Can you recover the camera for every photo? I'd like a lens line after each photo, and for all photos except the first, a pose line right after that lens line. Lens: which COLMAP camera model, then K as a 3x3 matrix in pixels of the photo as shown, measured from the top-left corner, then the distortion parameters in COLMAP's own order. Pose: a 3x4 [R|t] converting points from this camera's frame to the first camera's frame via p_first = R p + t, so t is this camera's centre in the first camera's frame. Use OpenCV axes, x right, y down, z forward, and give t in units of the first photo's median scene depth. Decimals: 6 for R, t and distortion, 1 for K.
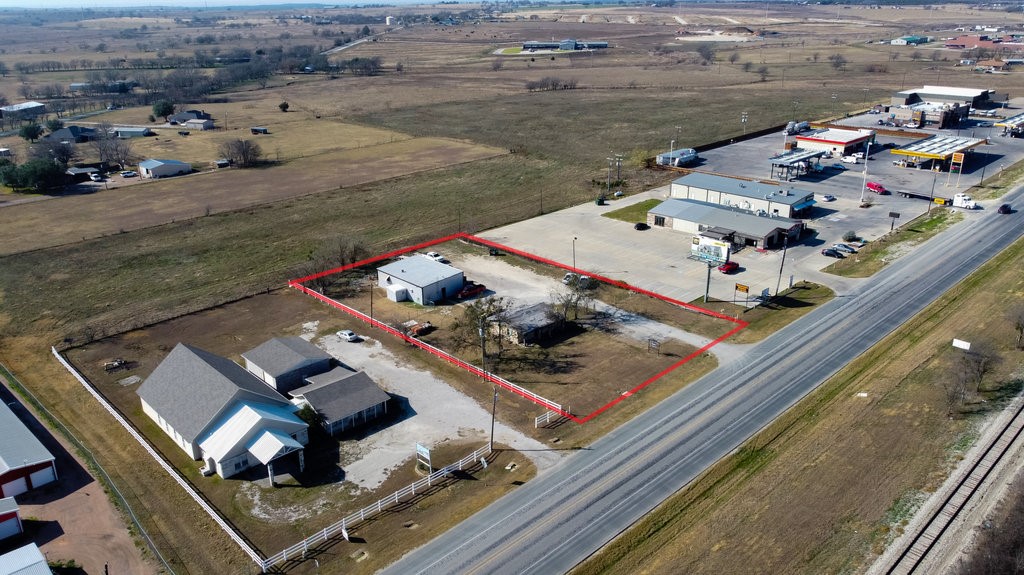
lens RADIAL K [[774.7, 0, 503.1], [0, 774.7, 285.8], [0, 0, 1]] dist [0.002564, 0.009986]
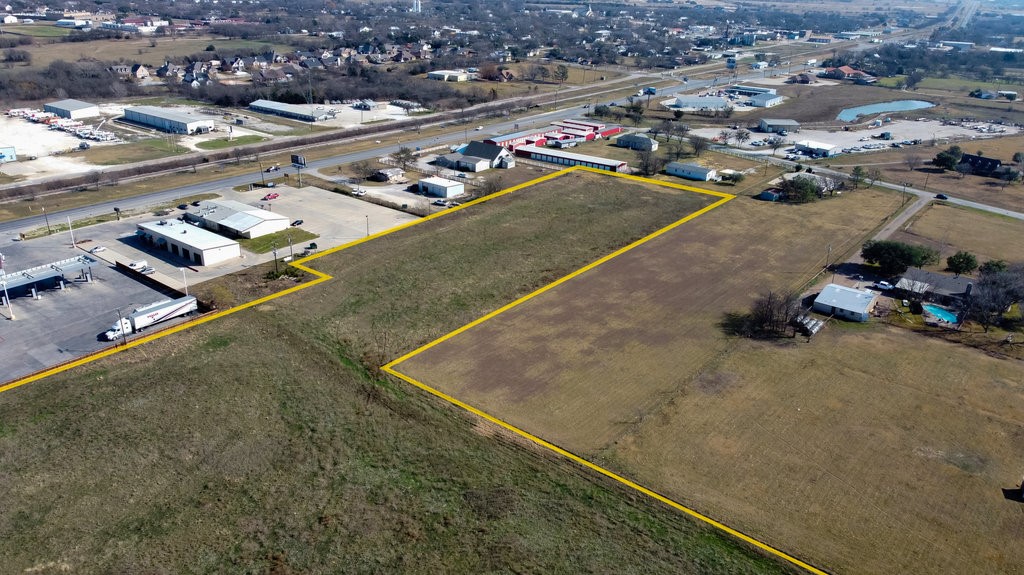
lens RADIAL K [[774.0, 0, 499.7], [0, 774.0, 286.8], [0, 0, 1]] dist [0.010024, 0.000012]
pose [[-0.991579, 0.046763, -0.120768, -0.005902], [-0.048451, 0.730852, 0.680814, -1.098407], [0.120100, 0.680932, -0.722432, 2.463795]]
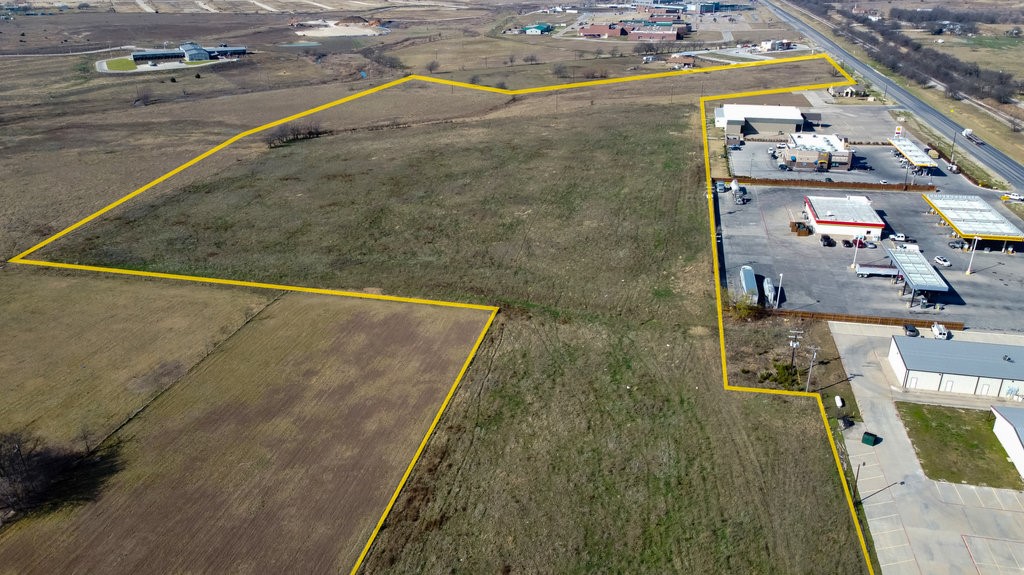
lens RADIAL K [[774.3, 0, 501.6], [0, 774.3, 288.6], [0, 0, 1]] dist [0.001763, -0.003032]
pose [[0.834570, -0.209092, 0.509681, -0.518021], [0.189223, 0.977685, 0.091246, -0.433363], [-0.517386, 0.020292, 0.855511, 0.829568]]
